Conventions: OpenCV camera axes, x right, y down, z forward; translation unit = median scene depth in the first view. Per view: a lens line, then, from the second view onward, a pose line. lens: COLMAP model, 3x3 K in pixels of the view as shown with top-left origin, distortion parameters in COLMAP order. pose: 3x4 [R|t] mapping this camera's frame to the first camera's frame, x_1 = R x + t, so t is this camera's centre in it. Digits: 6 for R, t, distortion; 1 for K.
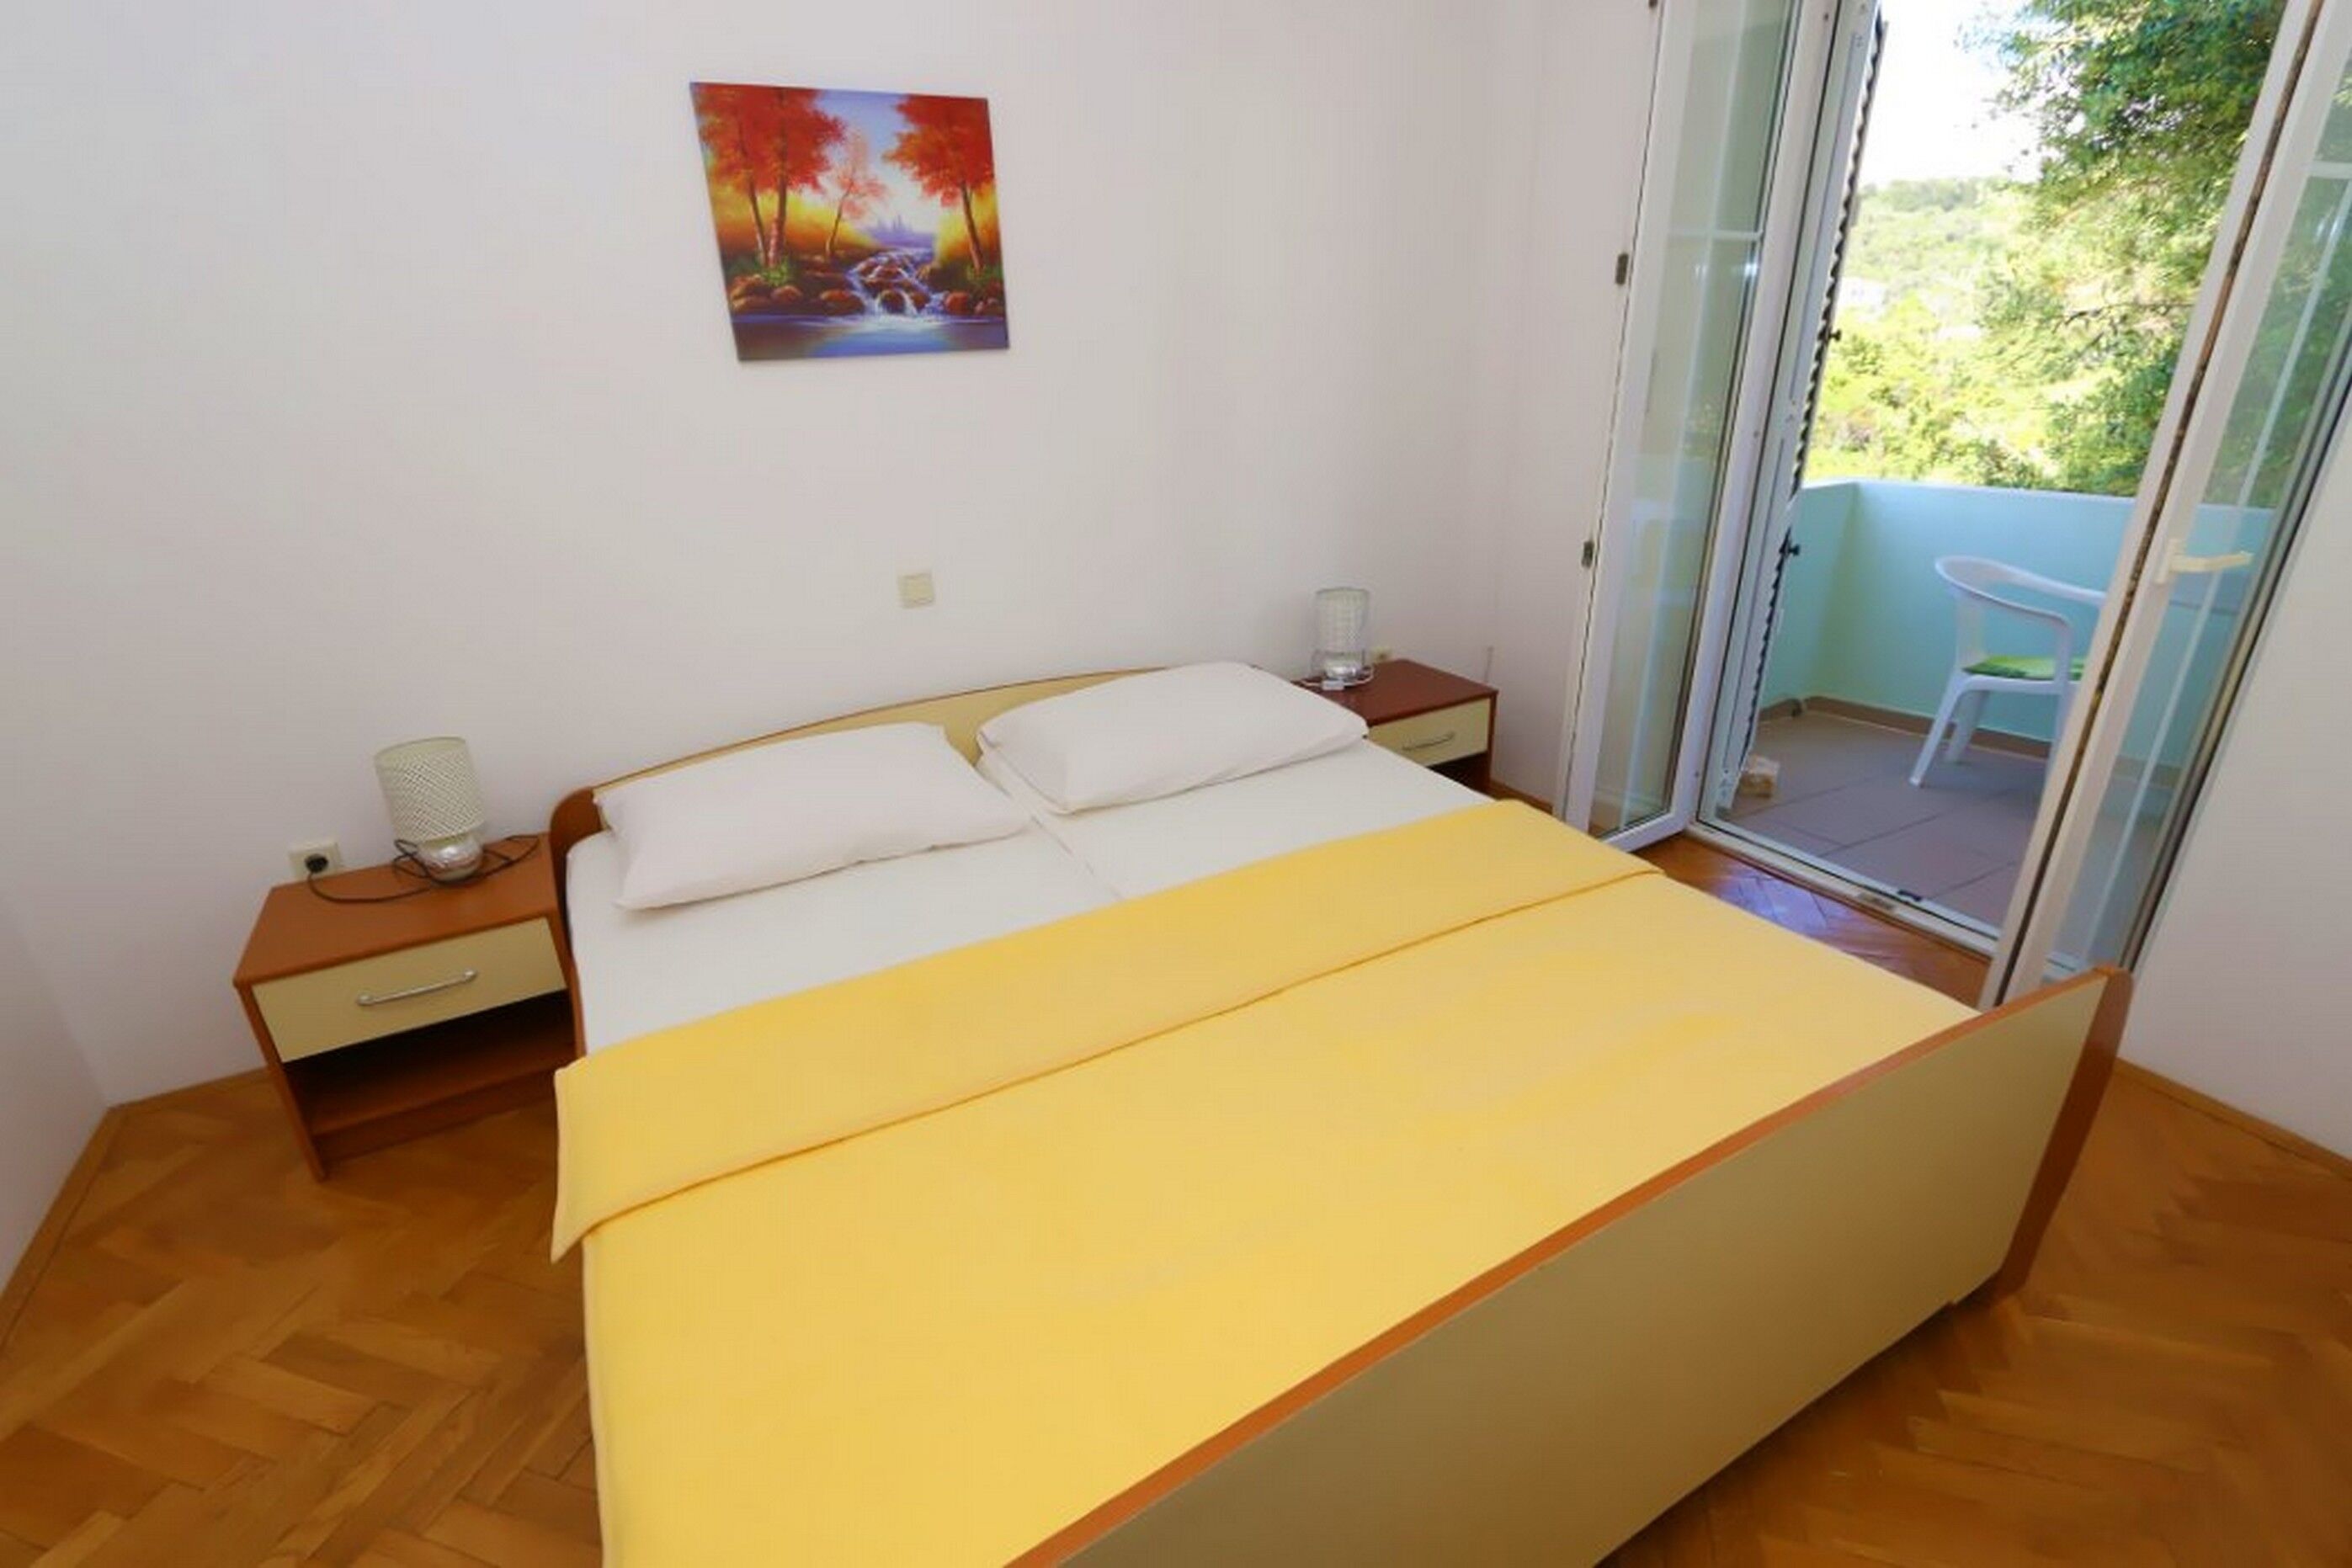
lens RADIAL K [[1075.2, 0, 1165.9], [0, 1075.2, 790.2], [0, 0, 1]] dist [-0.015454, 0.000017]
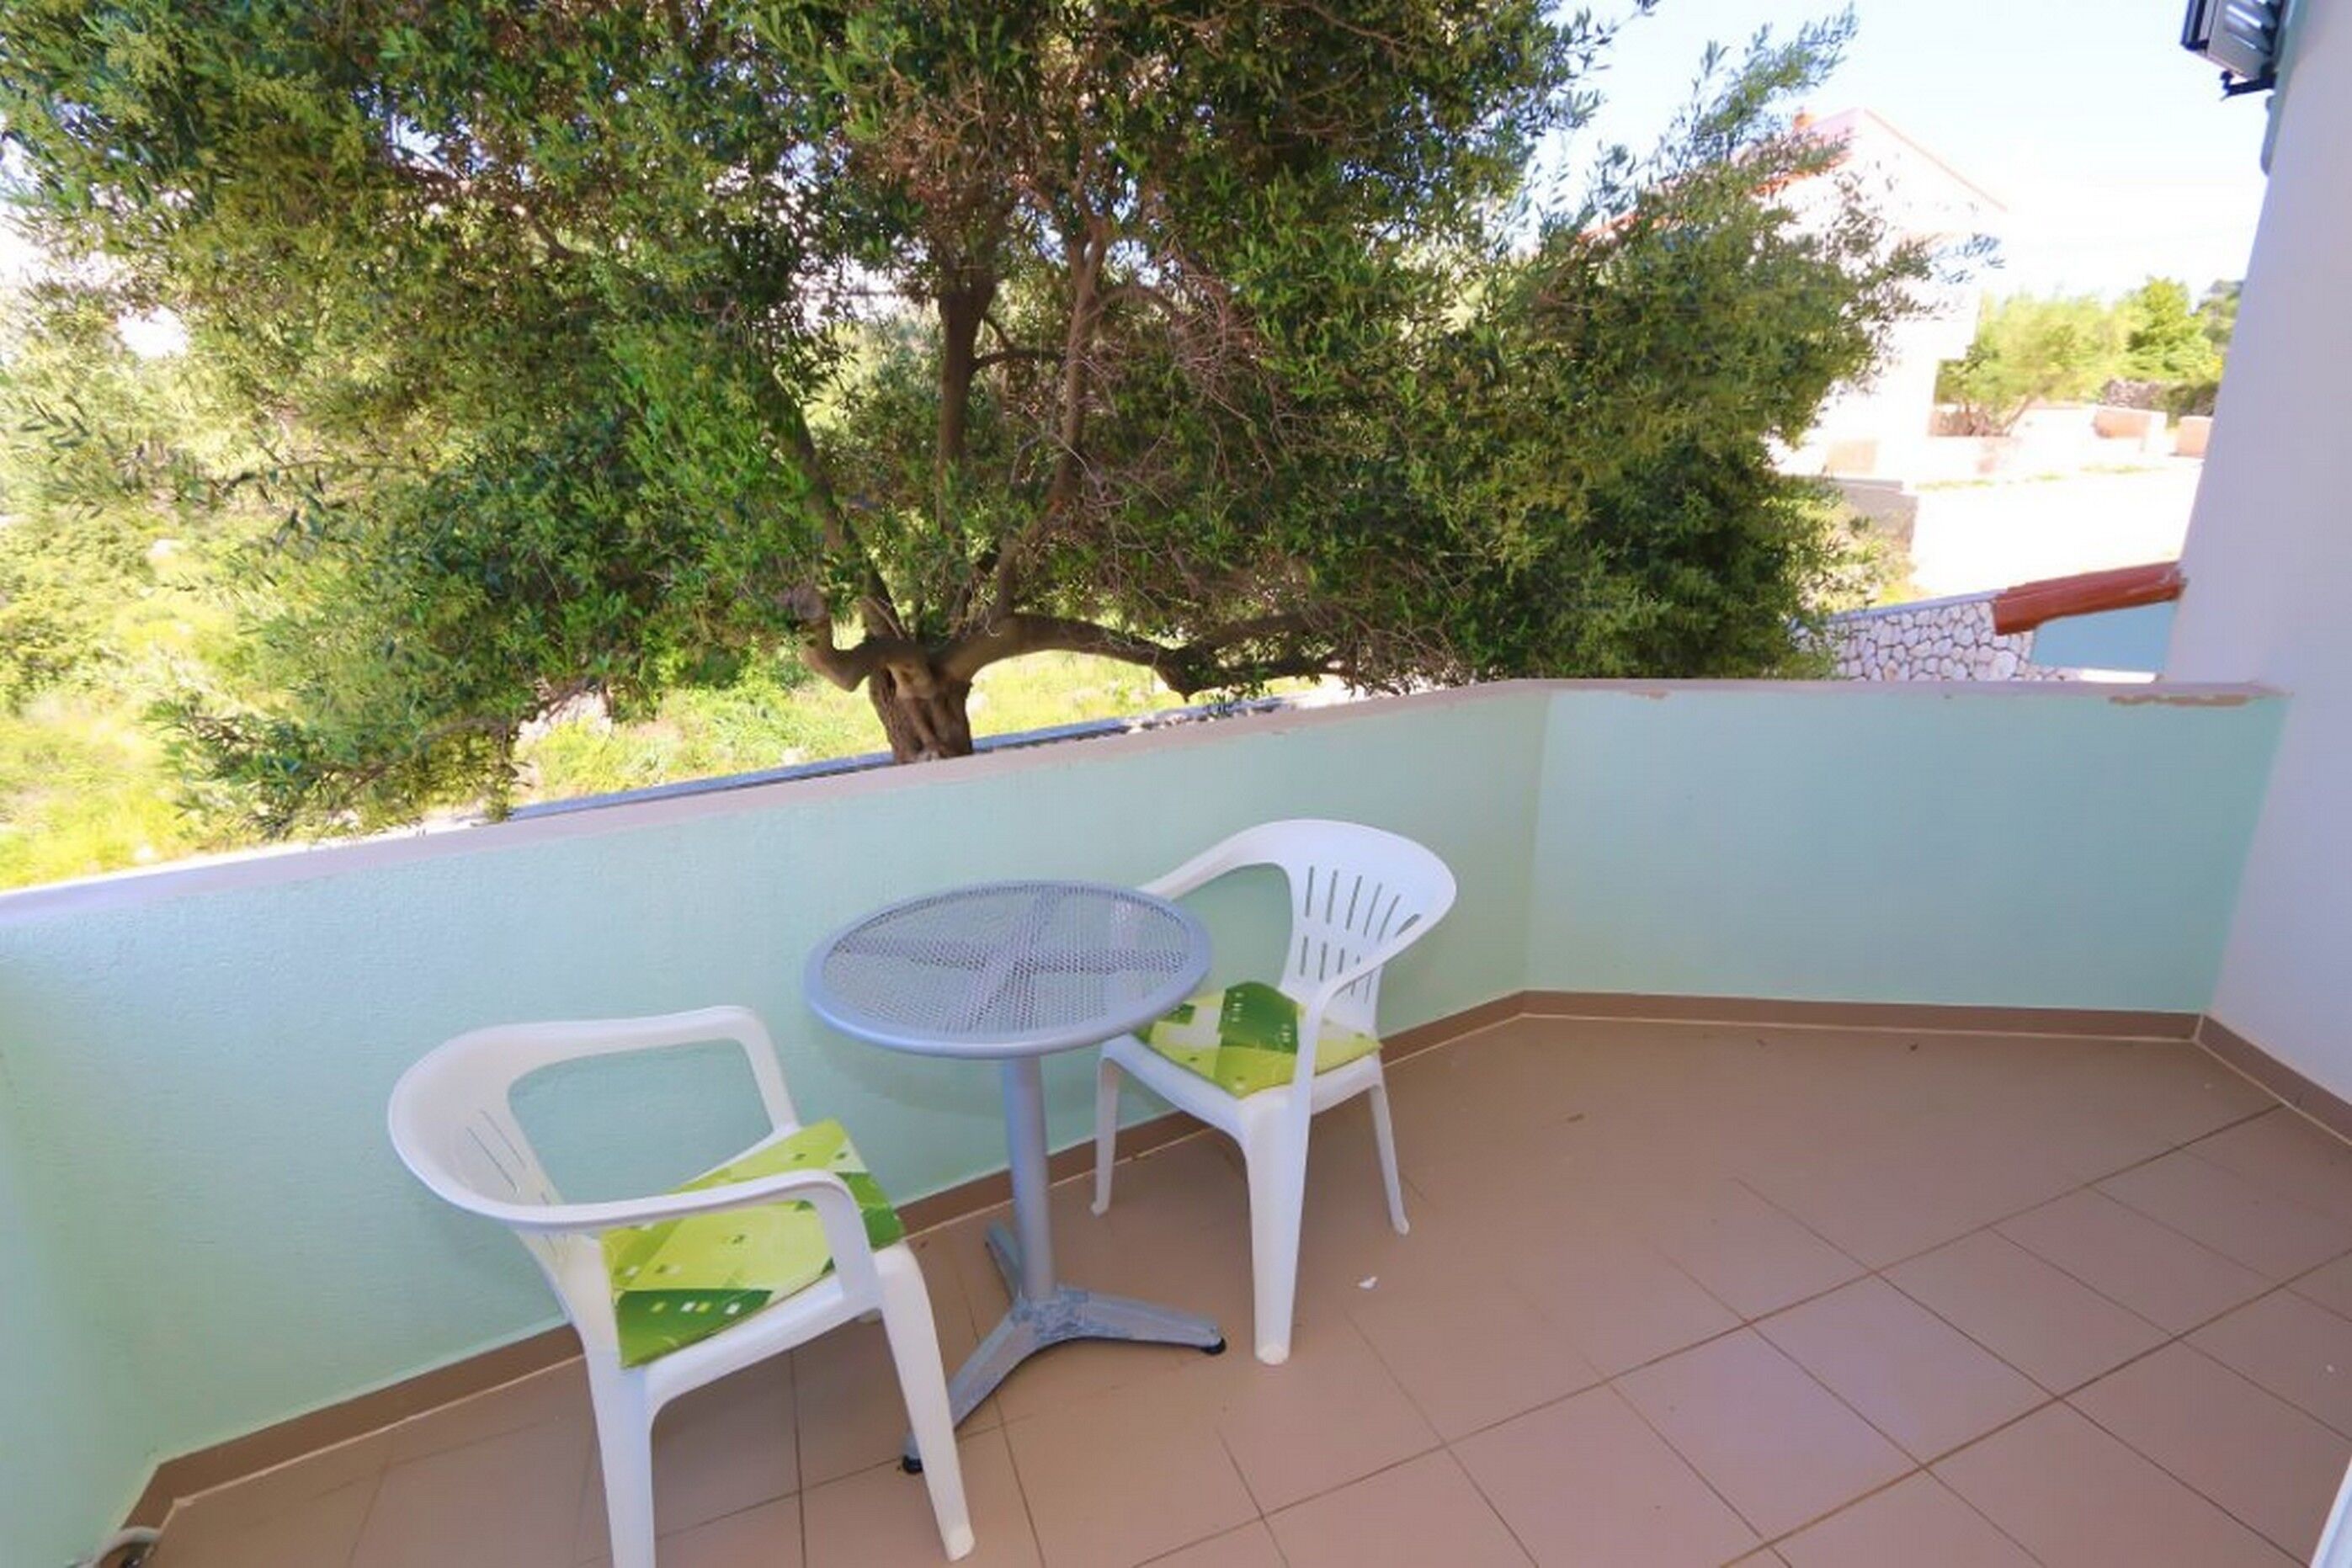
lens RADIAL K [[1075.2, 0, 1165.9], [0, 1075.2, 790.2], [0, 0, 1]] dist [-0.015454, 0.000017]
pose [[0.135354, -0.244463, 0.960165, 0.285720], [0.395276, 0.901948, 0.173918, -0.169096], [-0.908535, 0.355989, 0.218713, 0.410955]]
